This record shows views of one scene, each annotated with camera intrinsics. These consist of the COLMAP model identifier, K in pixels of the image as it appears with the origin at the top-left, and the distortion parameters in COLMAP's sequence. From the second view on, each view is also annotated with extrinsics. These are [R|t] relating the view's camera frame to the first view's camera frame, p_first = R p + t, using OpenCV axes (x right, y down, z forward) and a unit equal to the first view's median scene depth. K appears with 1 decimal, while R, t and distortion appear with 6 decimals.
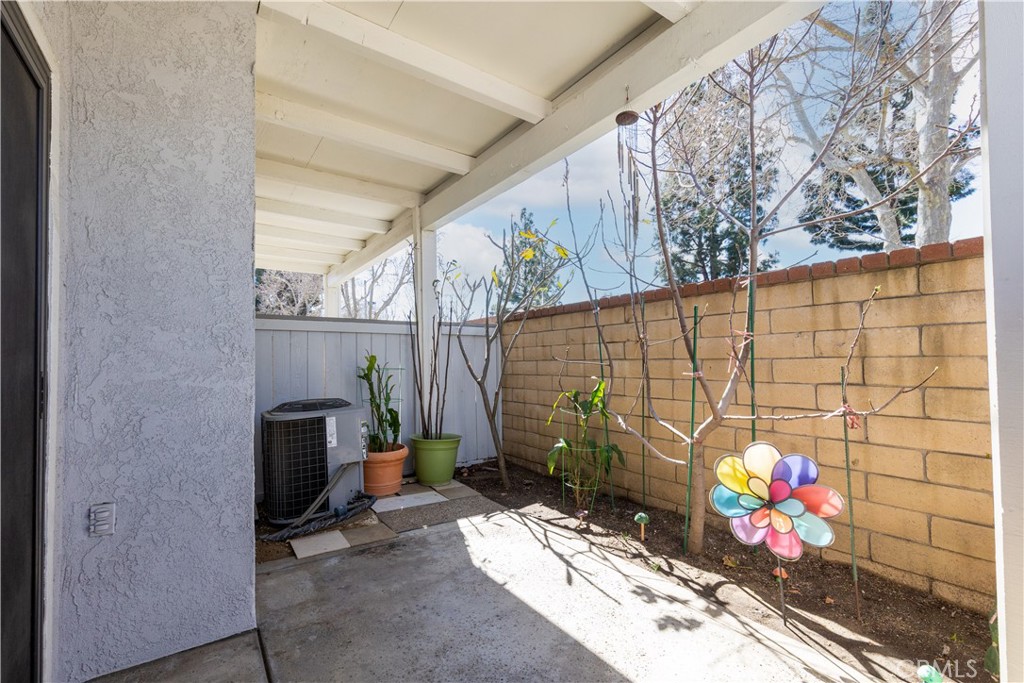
lens RADIAL K [[459.3, 0, 508.5], [0, 459.3, 344.2], [0, 0, 1]] dist [0.004424, -0.000329]
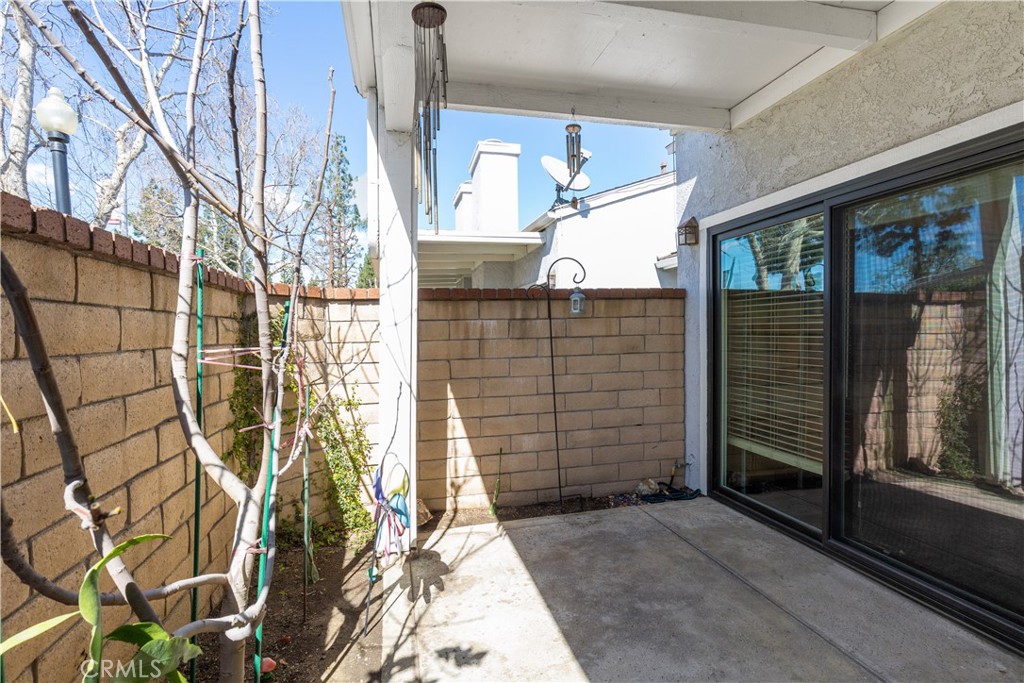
lens RADIAL K [[479.5, 0, 513.5], [0, 479.5, 338.5], [0, 0, 1]] dist [0.001670, 0.000323]
pose [[-0.938601, 0.019929, 0.344428, -0.073451], [0.012974, 0.999663, -0.022487, -0.019752], [-0.344760, -0.016638, -0.938543, 1.571183]]
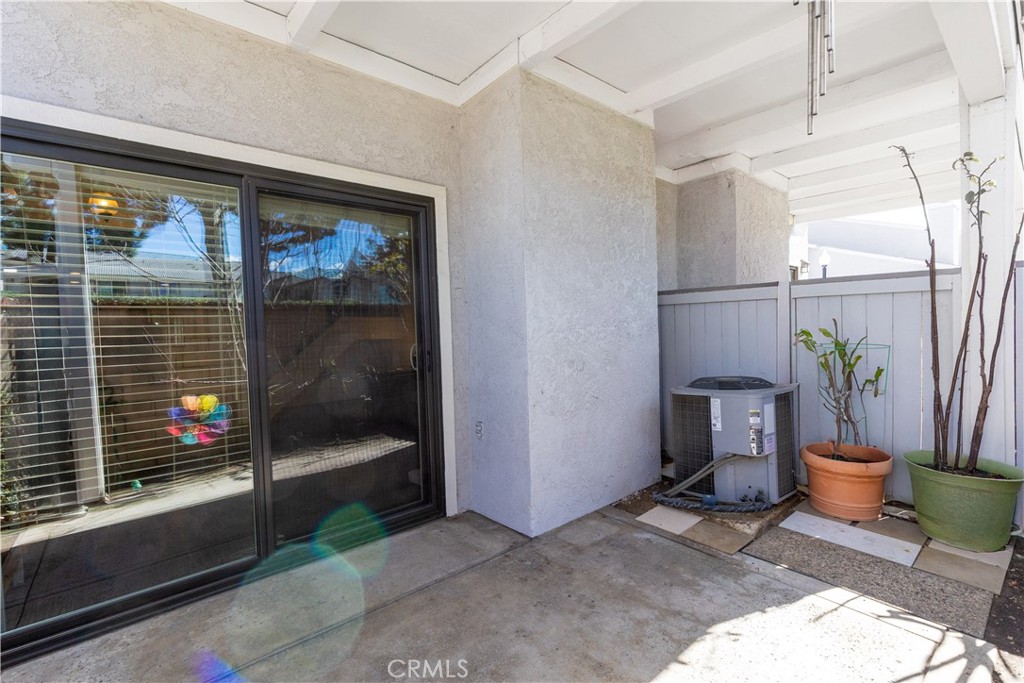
lens RADIAL K [[459.3, 0, 508.5], [0, 459.3, 344.2], [0, 0, 1]] dist [0.004424, -0.000329]
pose [[0.109640, 0.046265, -0.992894, 0.641050], [0.062947, 0.996588, 0.053388, -0.033164], [0.991976, -0.068353, 0.106354, 0.670301]]
